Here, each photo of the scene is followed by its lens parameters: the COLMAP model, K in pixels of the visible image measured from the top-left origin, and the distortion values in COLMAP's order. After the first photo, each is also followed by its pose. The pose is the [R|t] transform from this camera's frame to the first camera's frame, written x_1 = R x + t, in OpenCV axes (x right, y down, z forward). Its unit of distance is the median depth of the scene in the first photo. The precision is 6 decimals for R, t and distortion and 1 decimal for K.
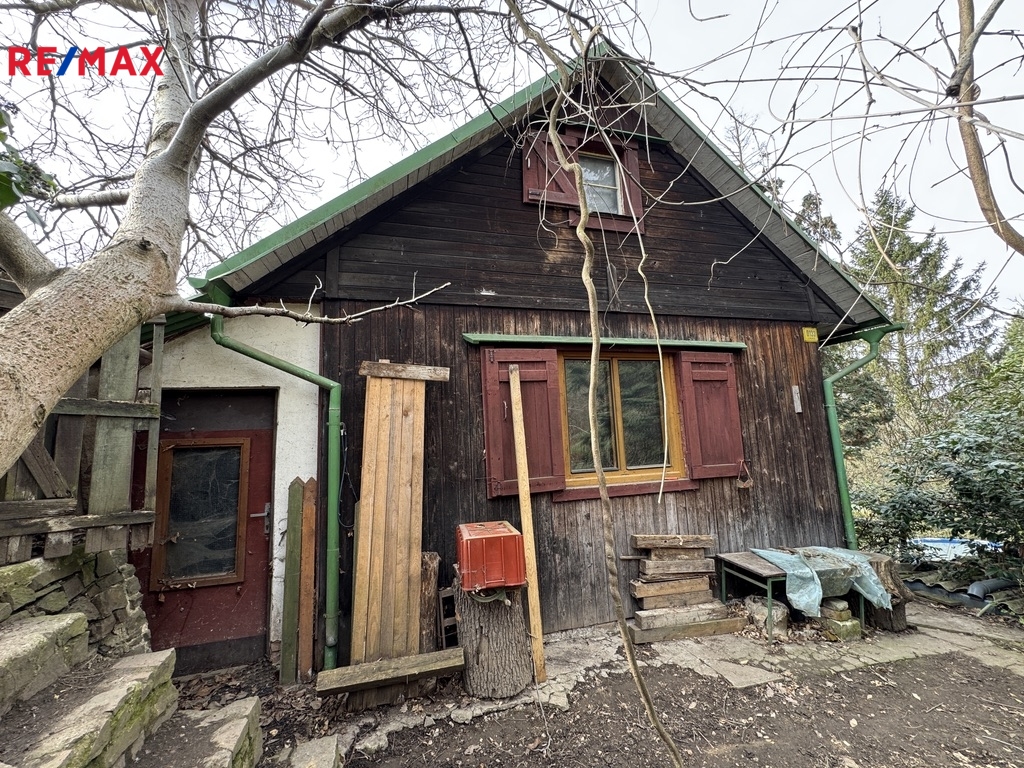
lens RADIAL K [[408.7, 0, 513.6], [0, 408.7, 382.3], [0, 0, 1]] dist [-0.000497, -0.000058]
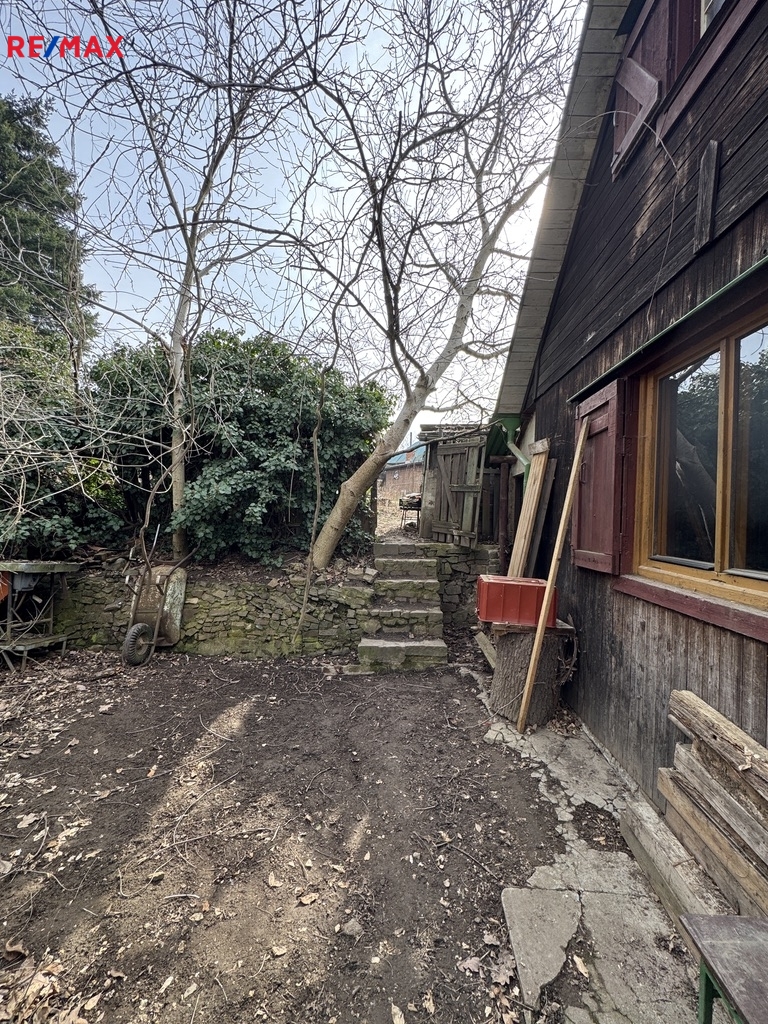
lens RADIAL K [[408.7, 0, 381.7], [0, 408.7, 513.2], [0, 0, 1]] dist [-0.000497, -0.000058]
pose [[-0.325695, 0.027944, -0.945062, 0.883285], [0.106690, 0.994265, -0.007369, 0.108566], [0.939436, -0.103228, -0.326809, 0.810958]]
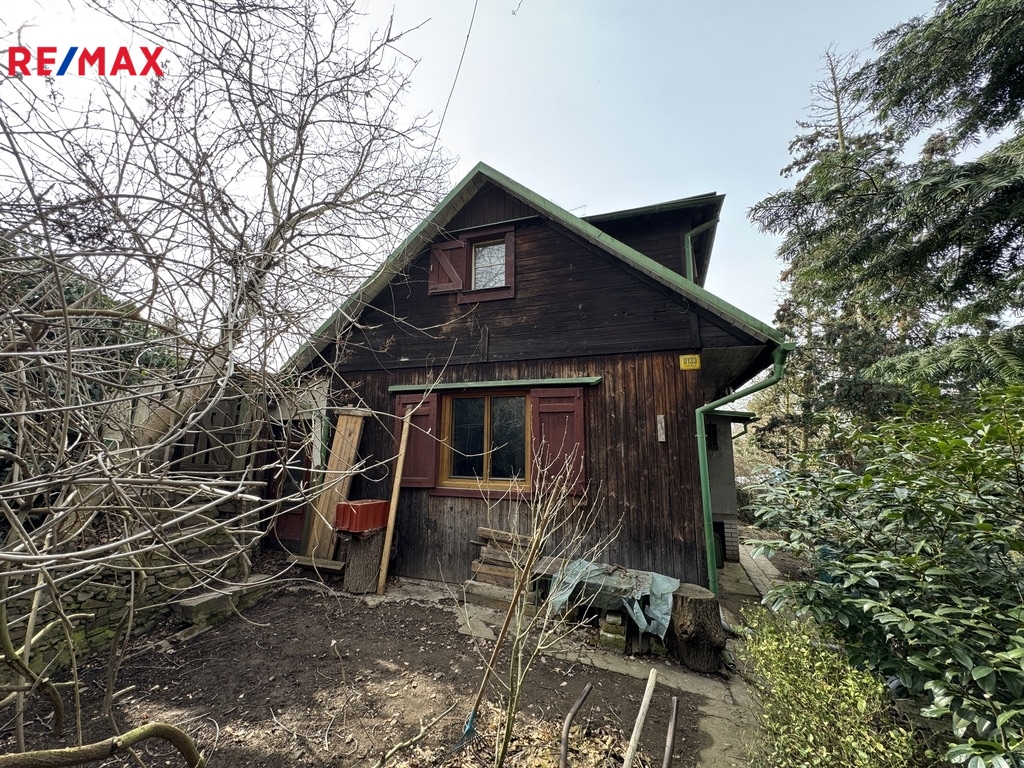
lens RADIAL K [[408.7, 0, 512.7], [0, 408.7, 383.8], [0, 0, 1]] dist [-0.000497, -0.000058]
pose [[0.812407, -0.042129, -0.581567, 1.176016], [0.034606, 0.999112, -0.024034, -0.068905], [0.582063, -0.000600, 0.813144, -0.051561]]
